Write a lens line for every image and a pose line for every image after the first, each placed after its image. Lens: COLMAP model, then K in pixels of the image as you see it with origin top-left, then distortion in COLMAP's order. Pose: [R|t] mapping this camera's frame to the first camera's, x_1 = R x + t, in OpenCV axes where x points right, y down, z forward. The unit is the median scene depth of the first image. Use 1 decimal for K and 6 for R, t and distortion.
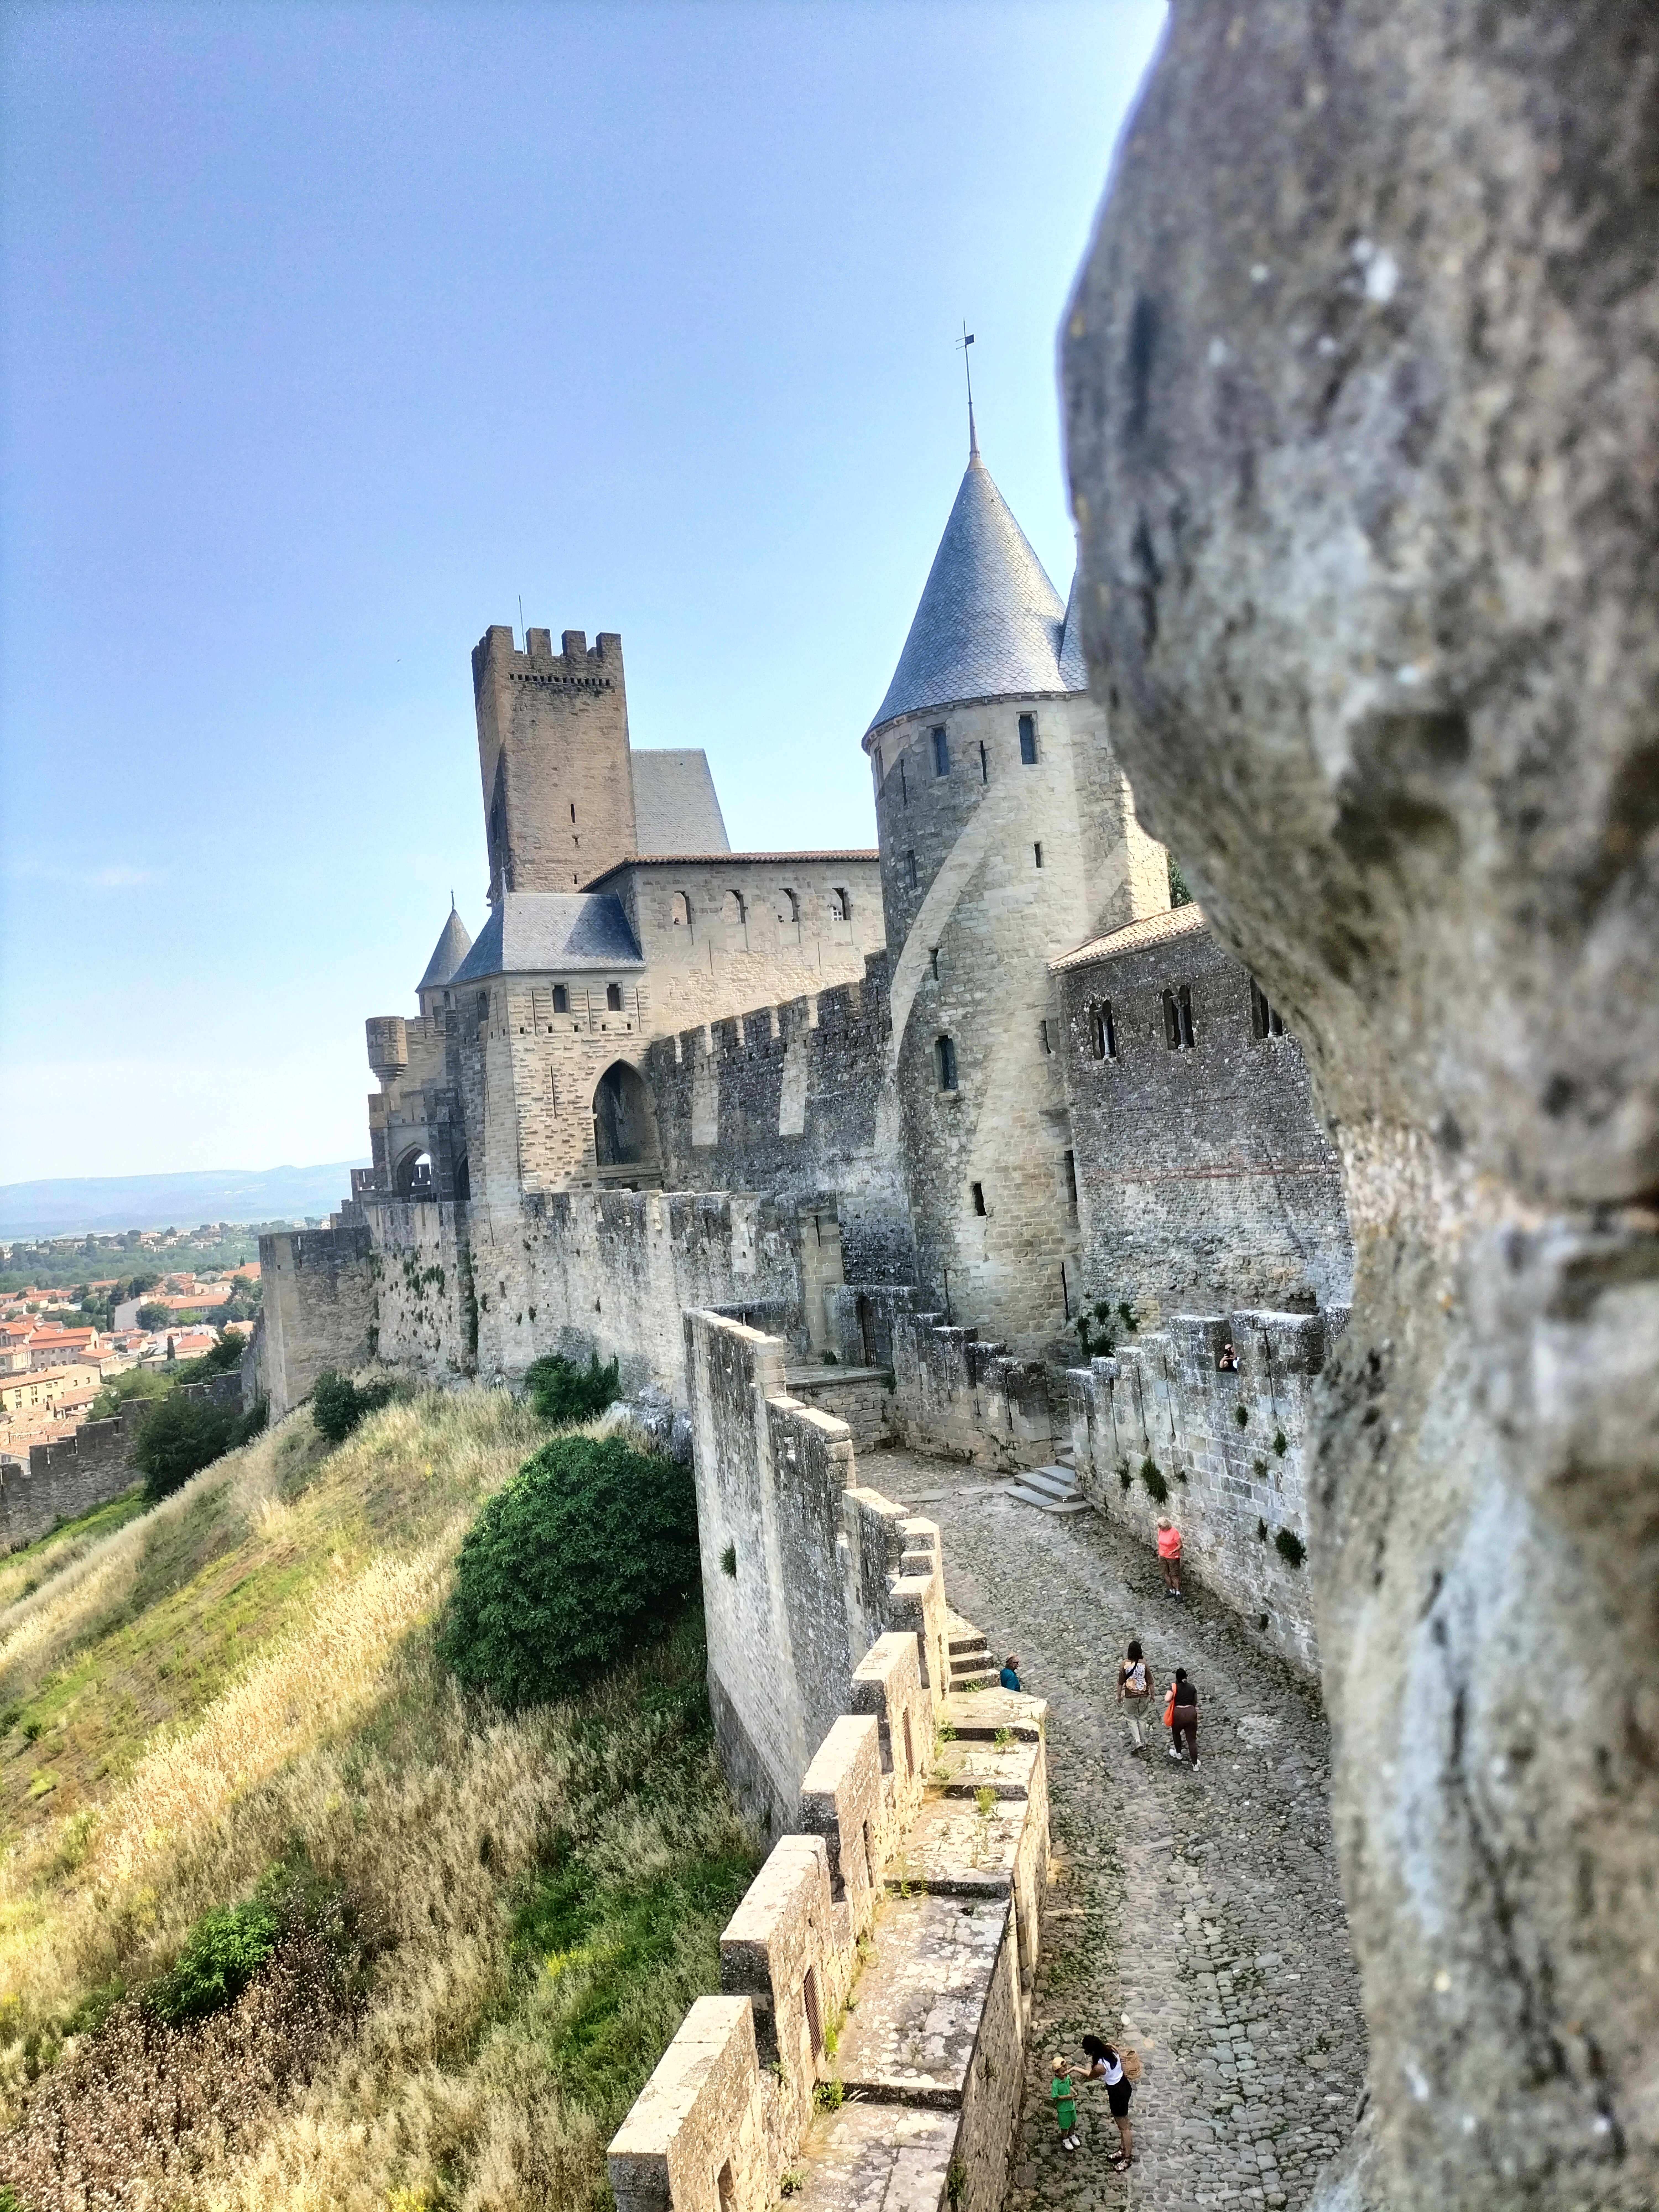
lens RADIAL K [[1706.2, 0, 829.5], [0, 1706.2, 1106.0], [0, 0, 1]] dist [0.019823, 0.003926]
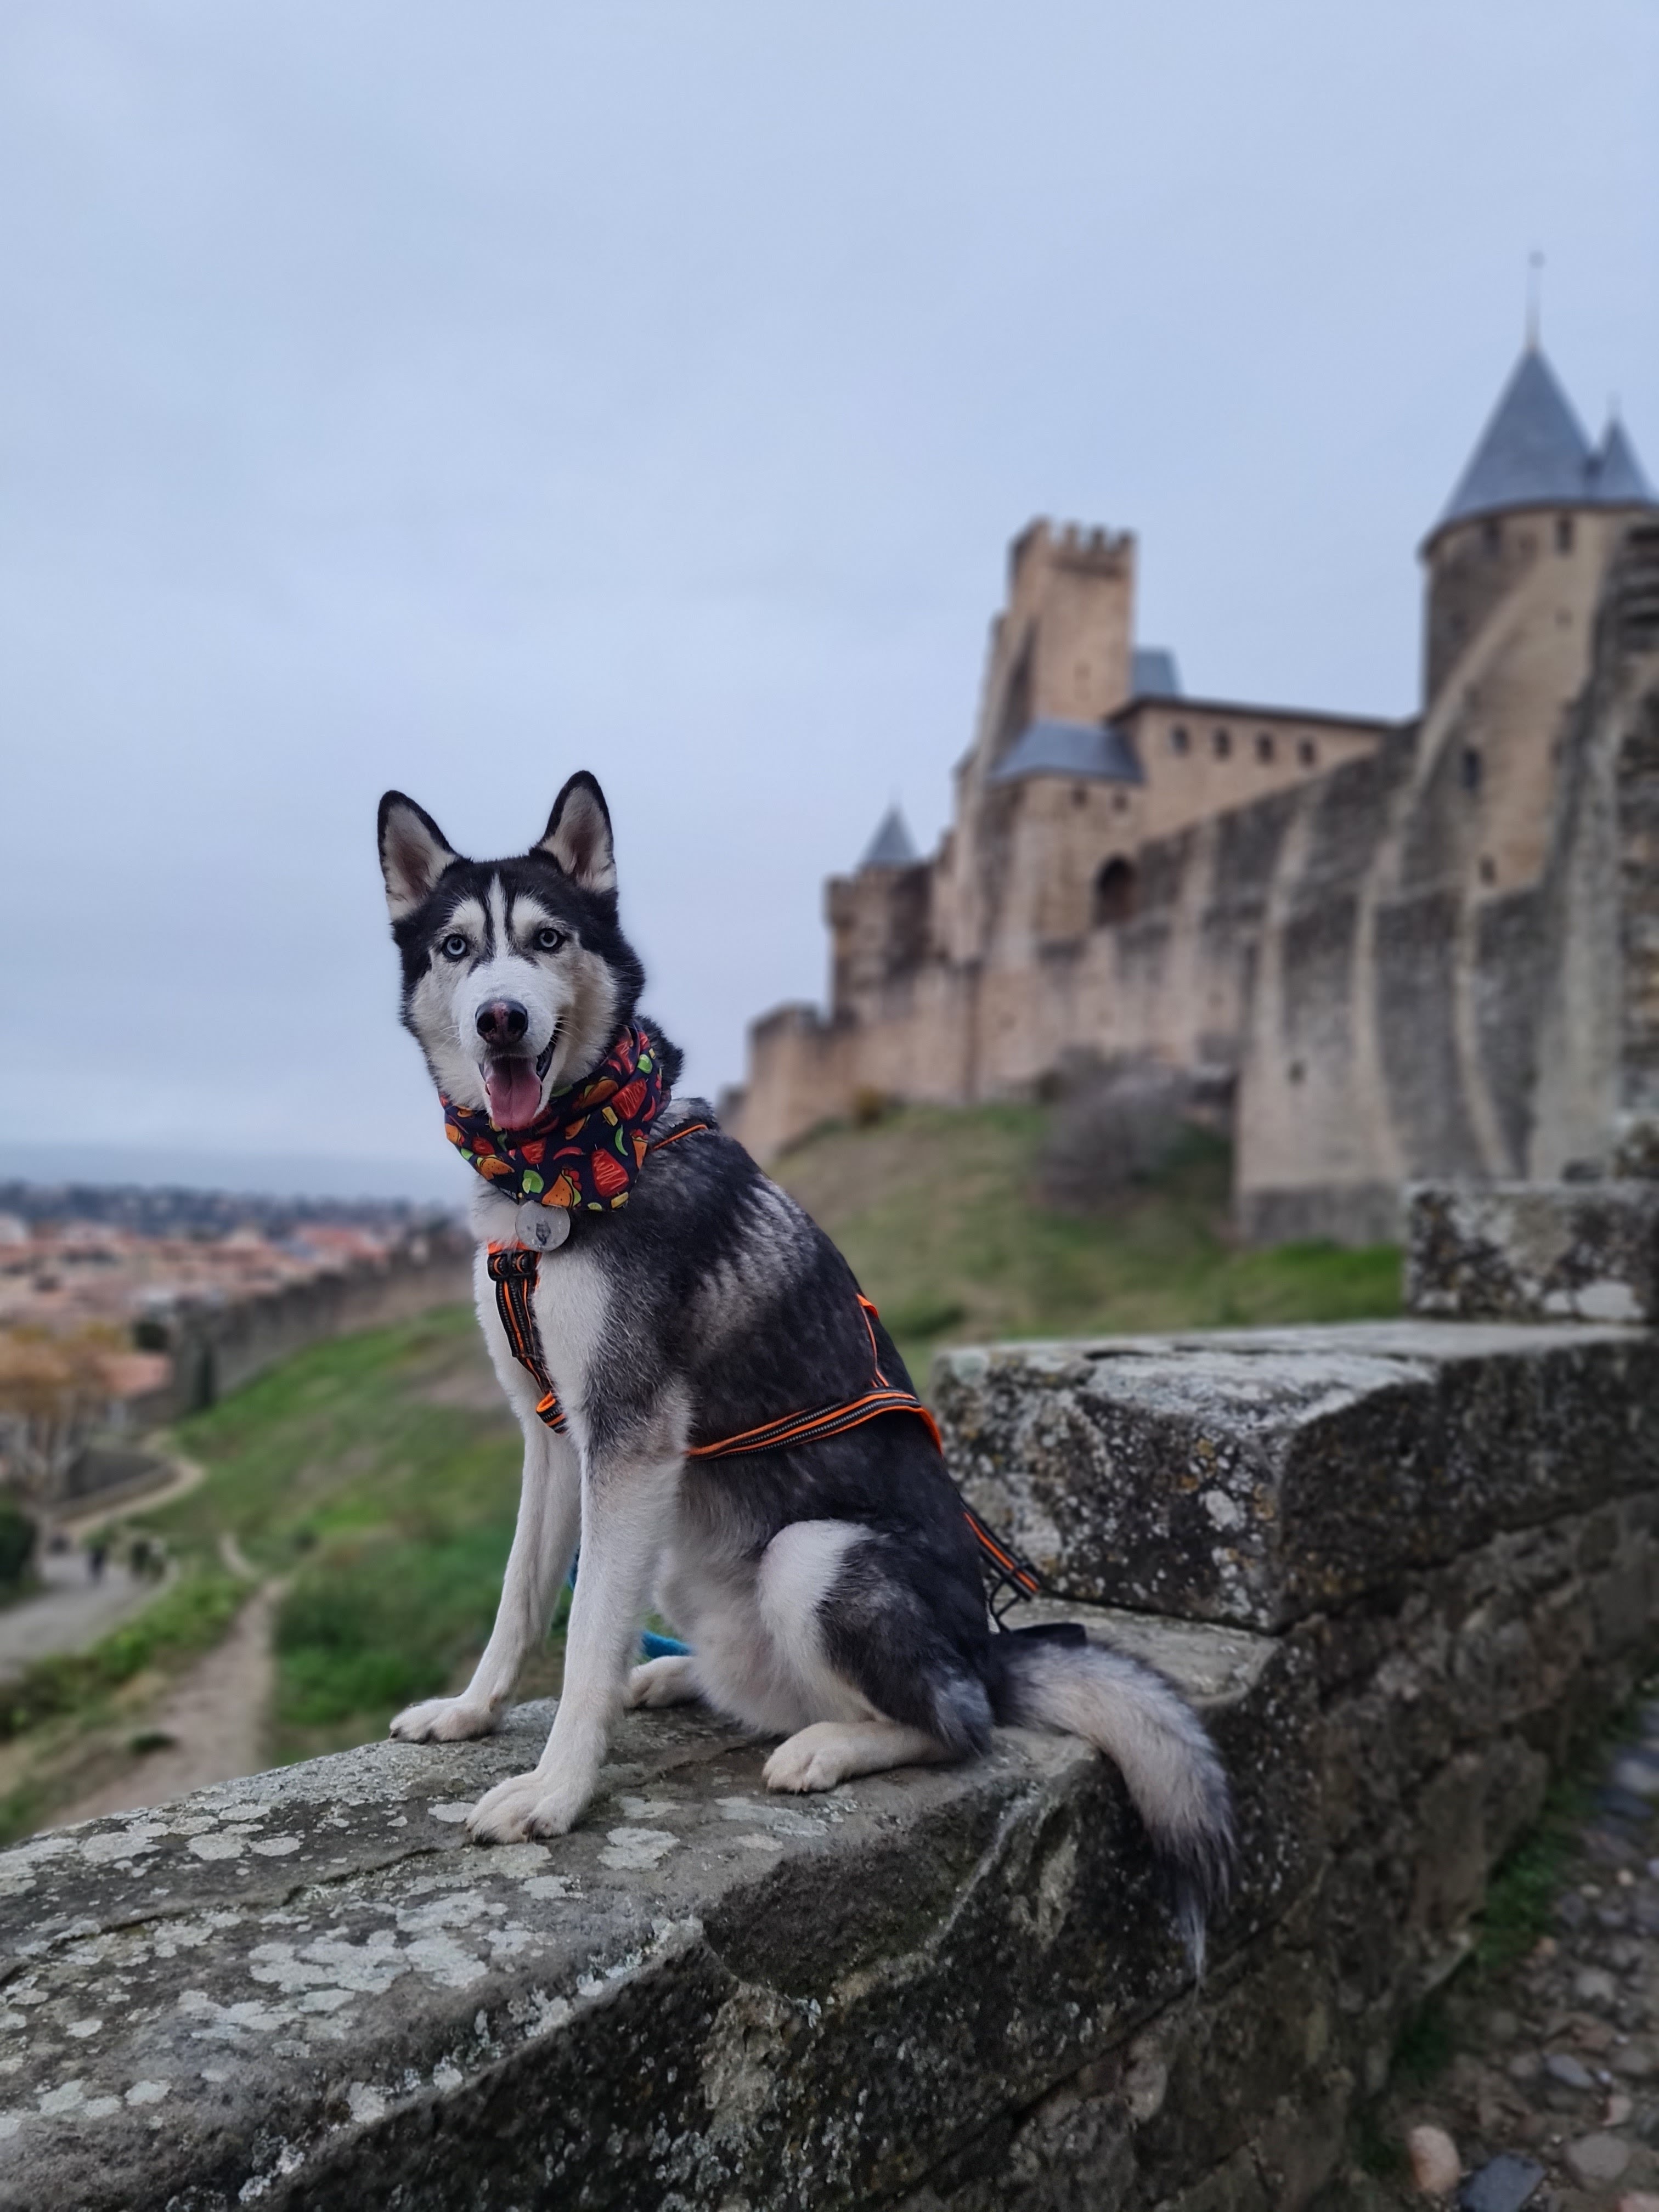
lens RADIAL K [[1803.0, 0, 753.6], [0, 1803.0, 1118.4], [0, 0, 1]] dist [0.001951, 0.001430]
pose [[0.979693, 0.122556, -0.158688, -0.210225], [-0.131894, 0.990018, -0.049680, 0.363553], [0.151016, 0.069602, 0.986078, -0.426525]]
